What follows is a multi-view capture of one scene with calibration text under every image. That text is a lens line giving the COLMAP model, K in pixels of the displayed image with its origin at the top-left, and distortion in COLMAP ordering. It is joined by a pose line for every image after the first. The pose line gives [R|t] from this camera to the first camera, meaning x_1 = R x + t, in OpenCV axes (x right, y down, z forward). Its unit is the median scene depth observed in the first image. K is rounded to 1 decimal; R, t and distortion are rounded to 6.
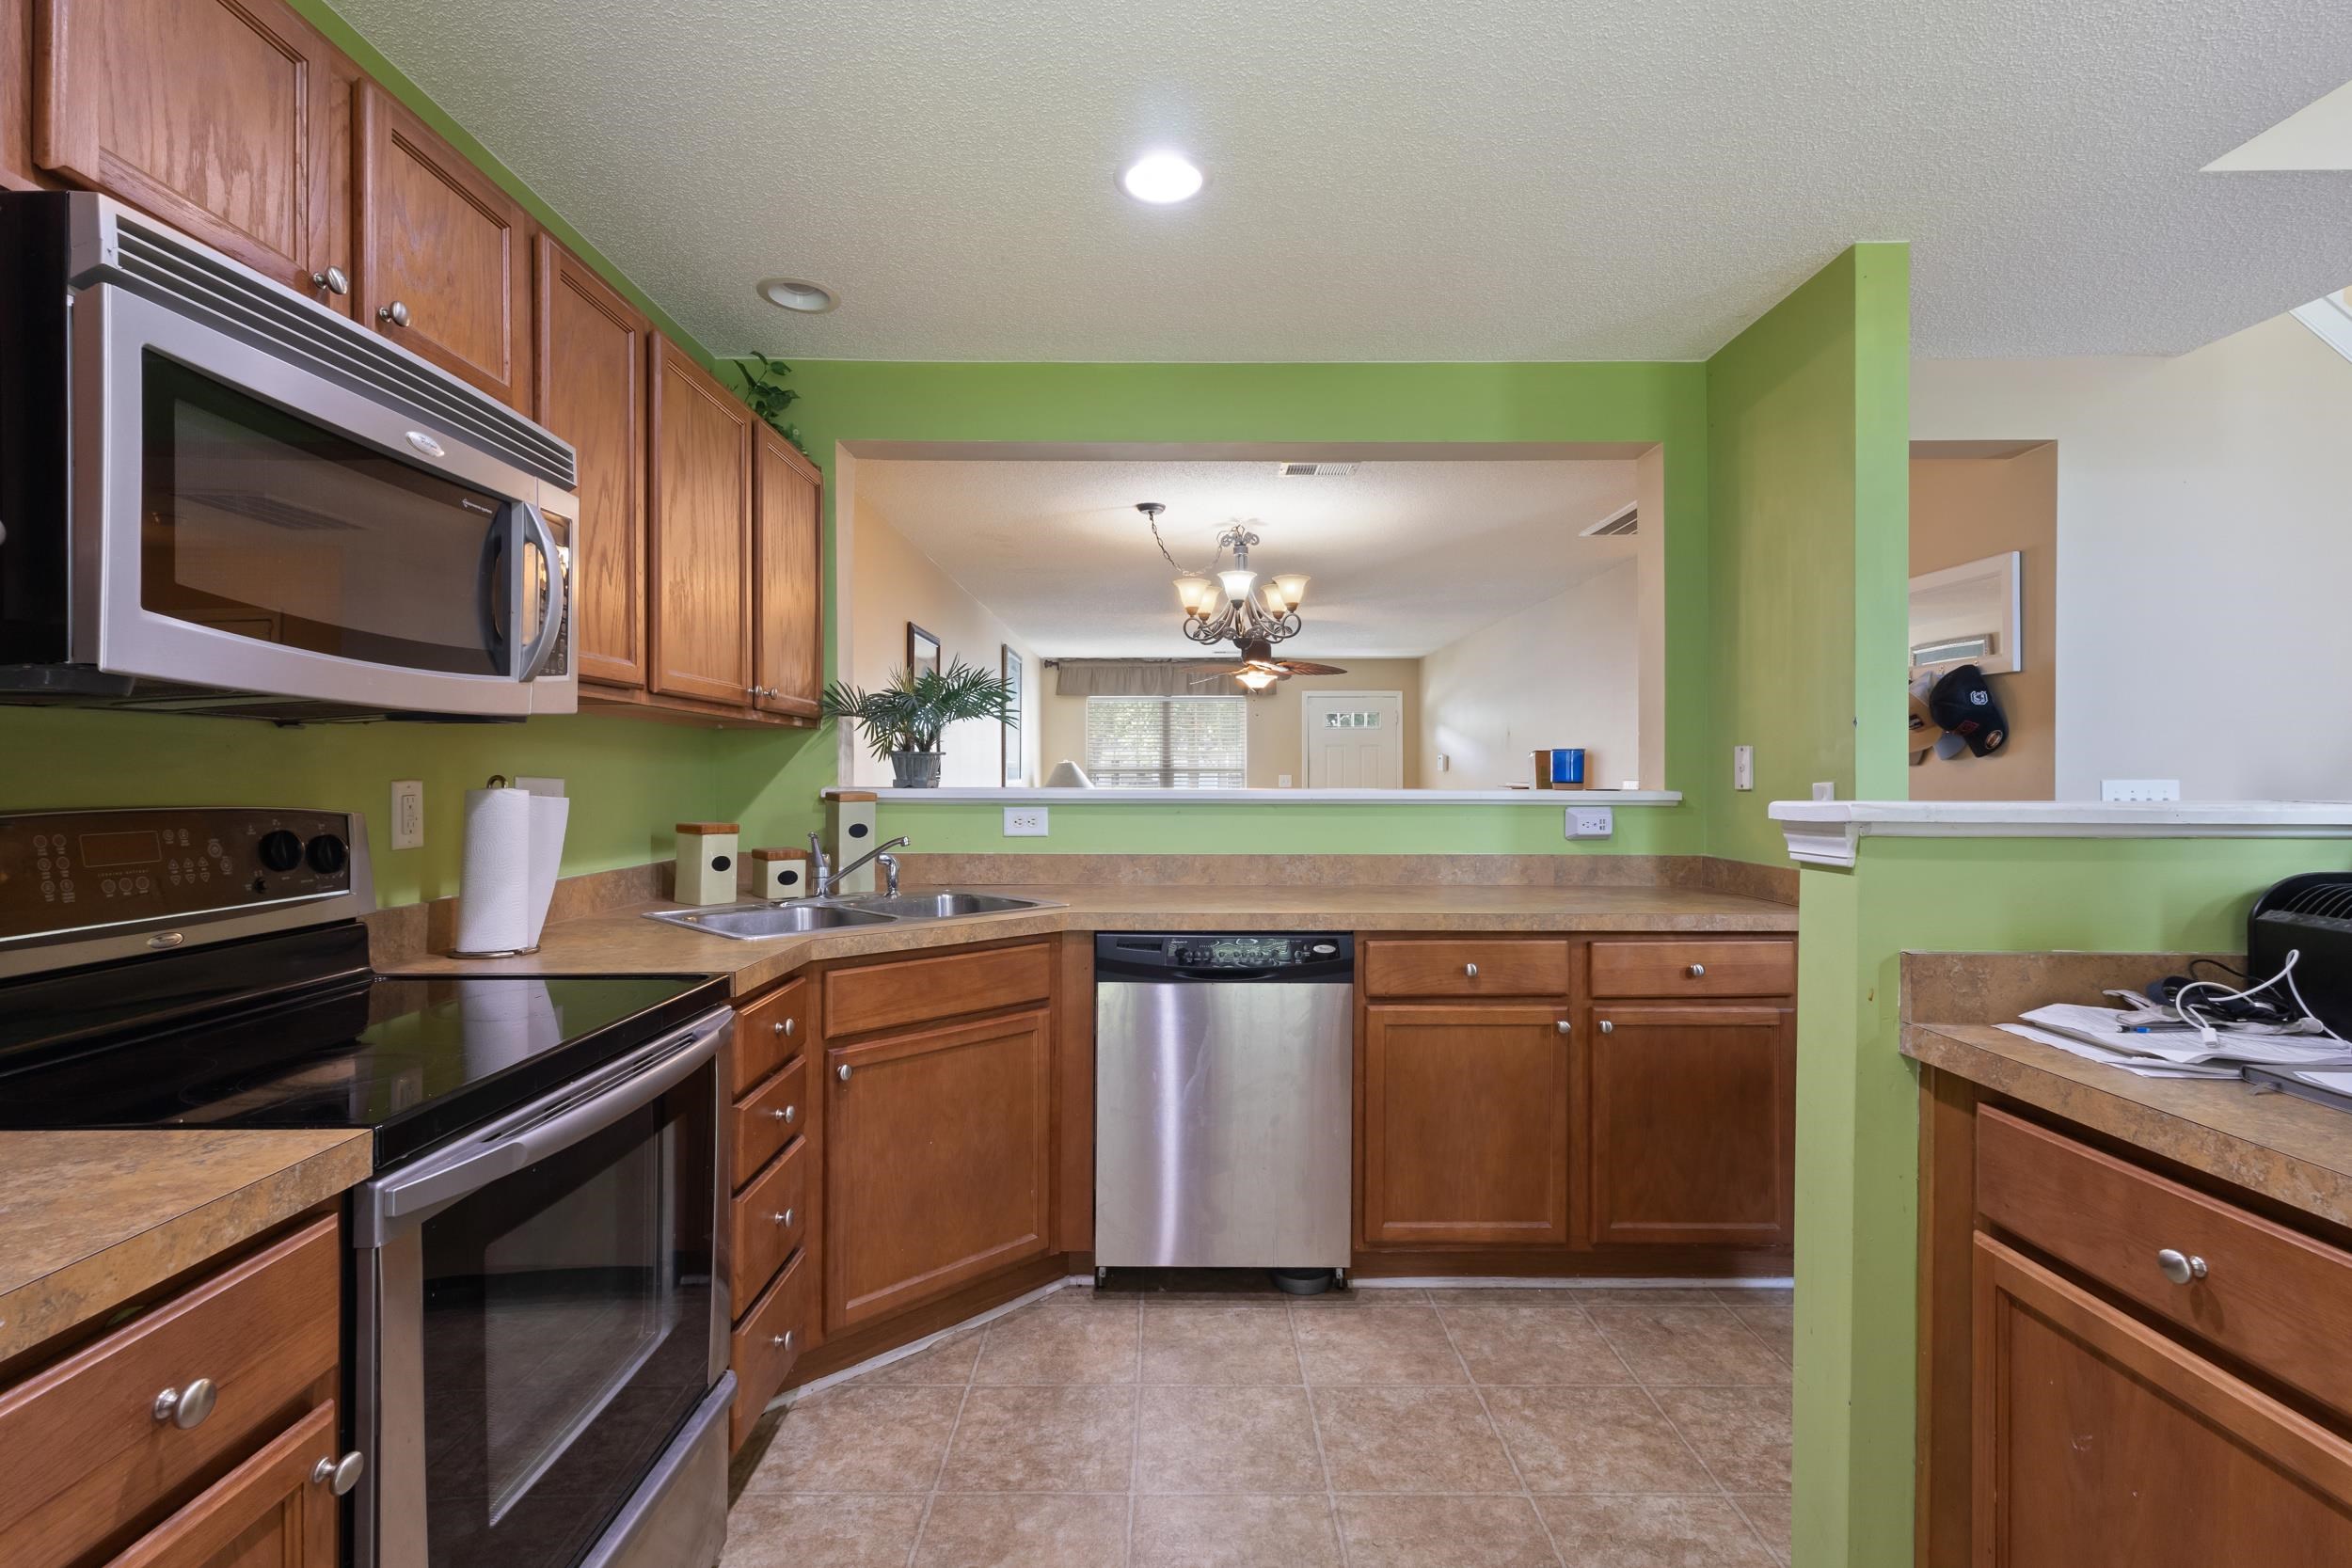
lens RADIAL K [[1082.7, 0, 1165.8], [0, 1082.7, 783.6], [0, 0, 1]] dist [0.002598, 0.001562]
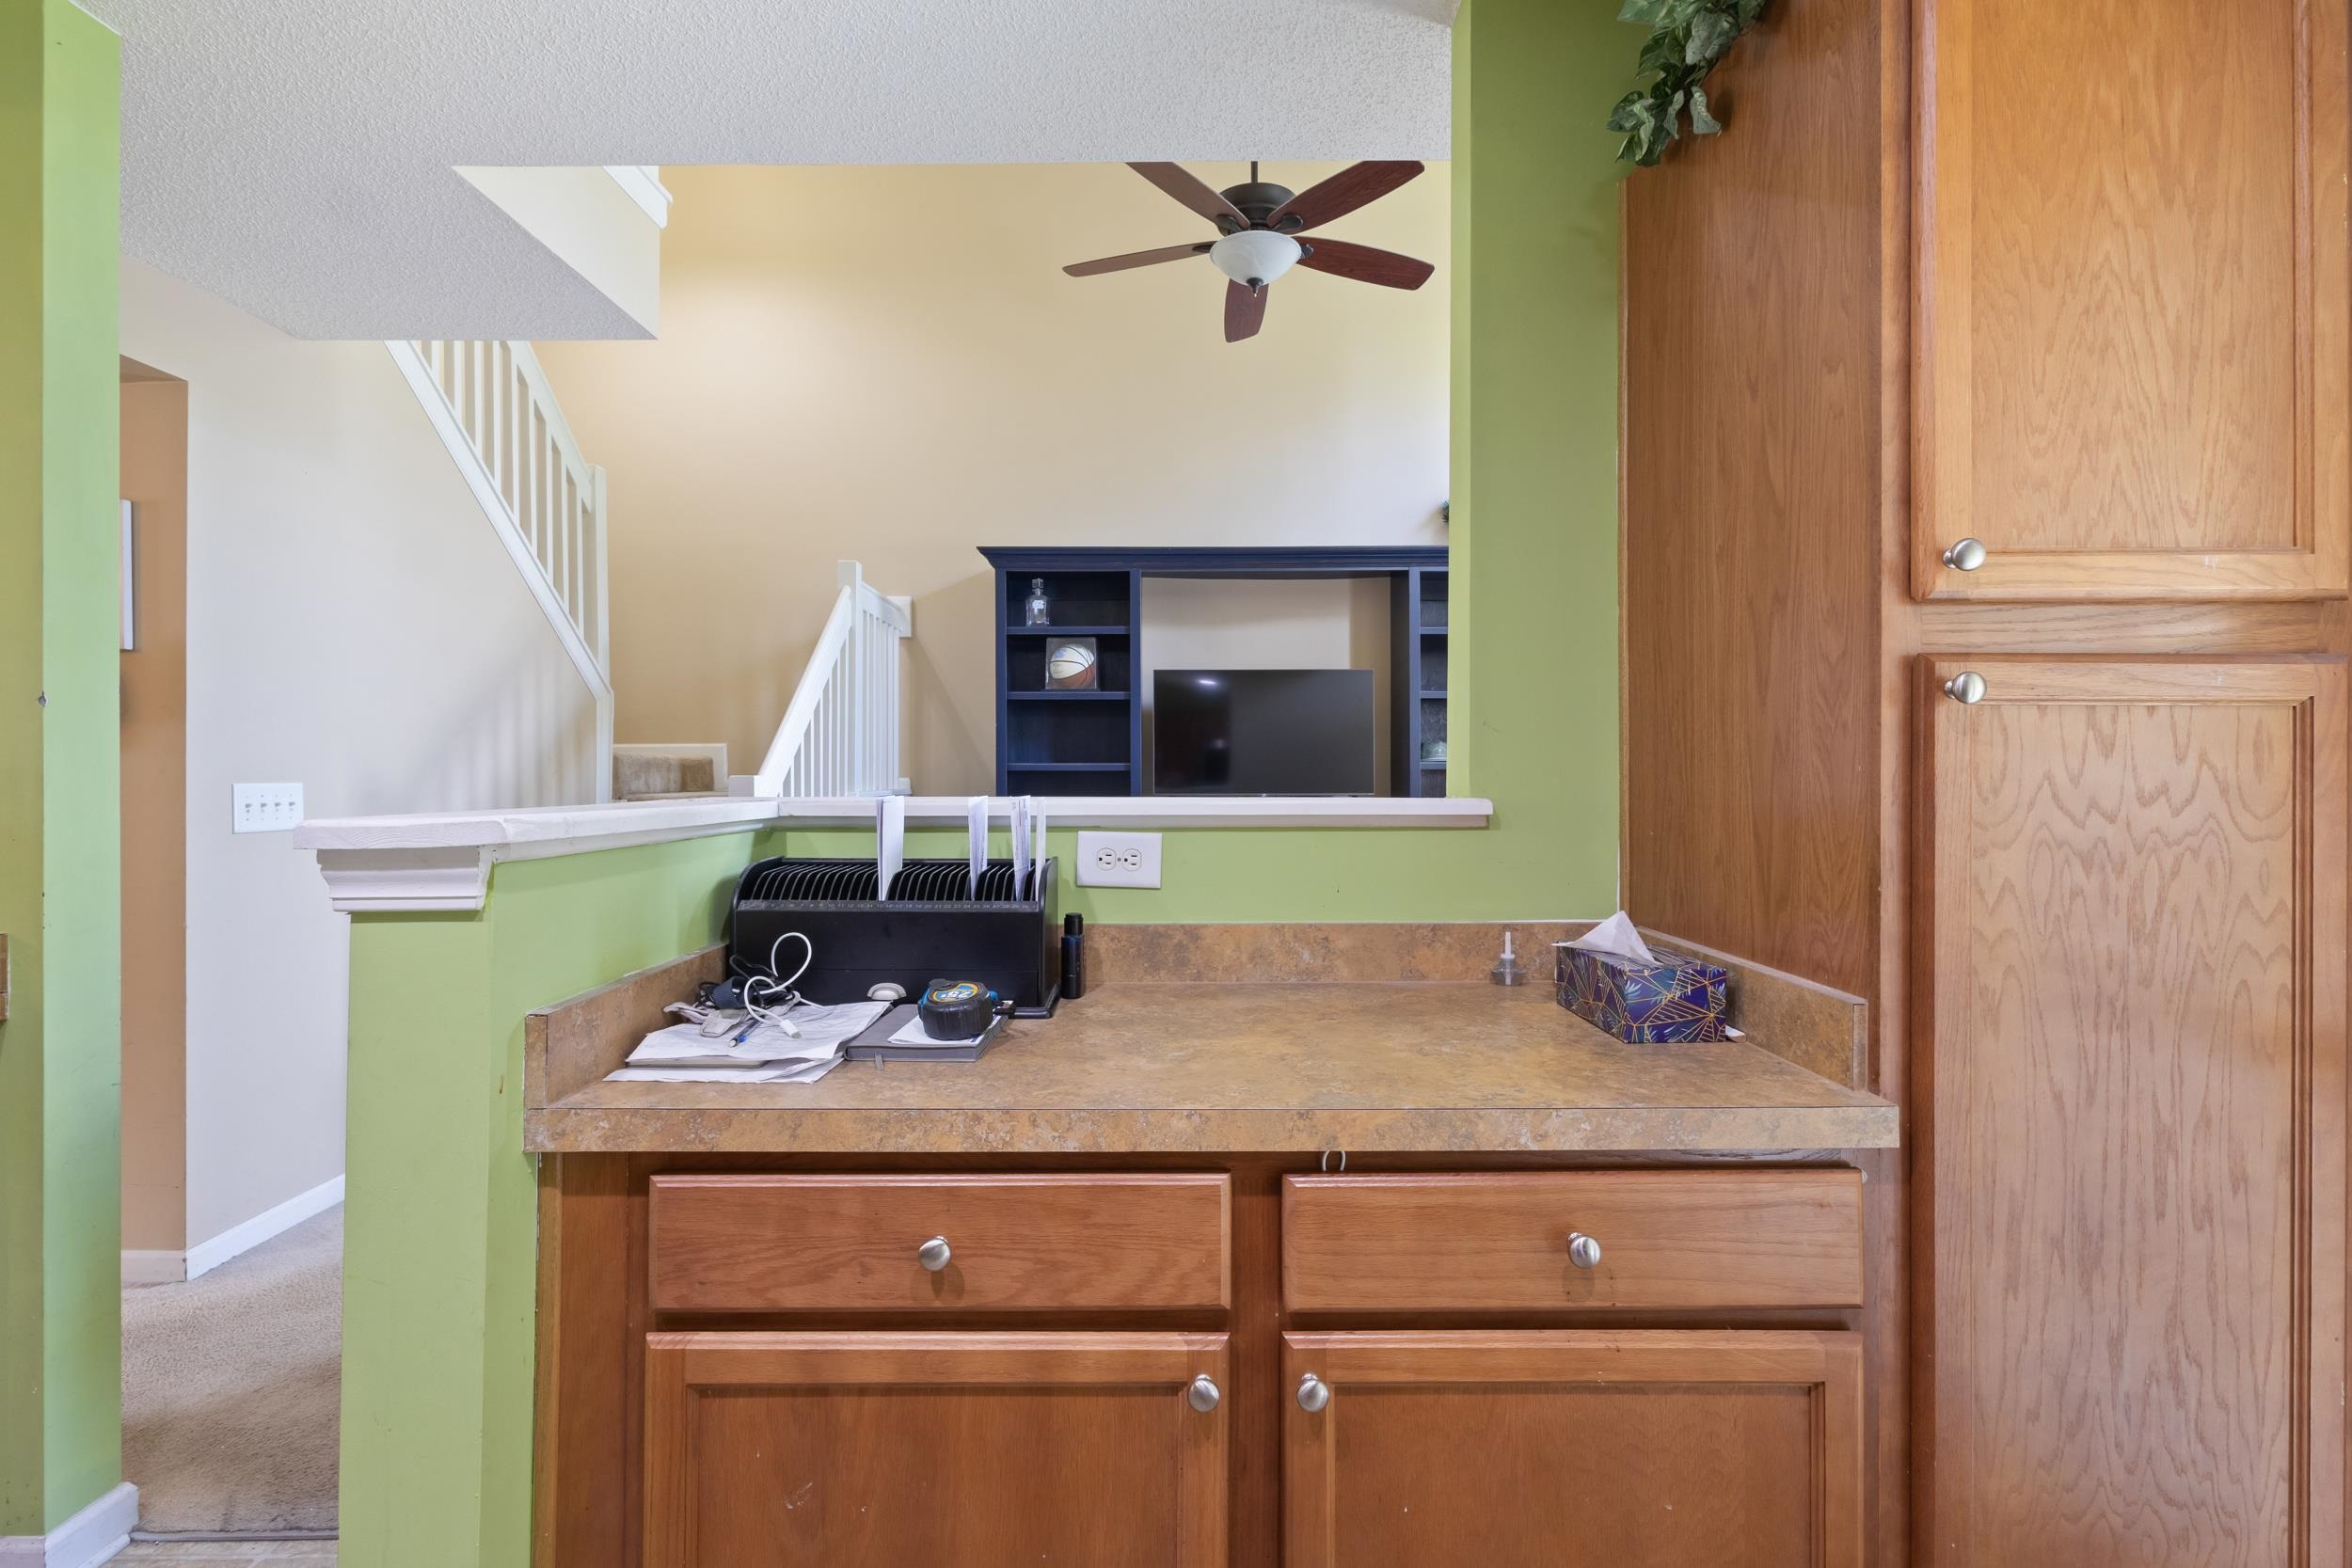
lens RADIAL K [[1082.7, 0, 1165.8], [0, 1082.7, 783.6], [0, 0, 1]] dist [0.002598, 0.001562]
pose [[-0.012907, -0.004030, 0.999909, -0.071421], [0.010232, 0.999939, 0.004162, -0.002230], [-0.999864, 0.010284, -0.012865, 0.590657]]
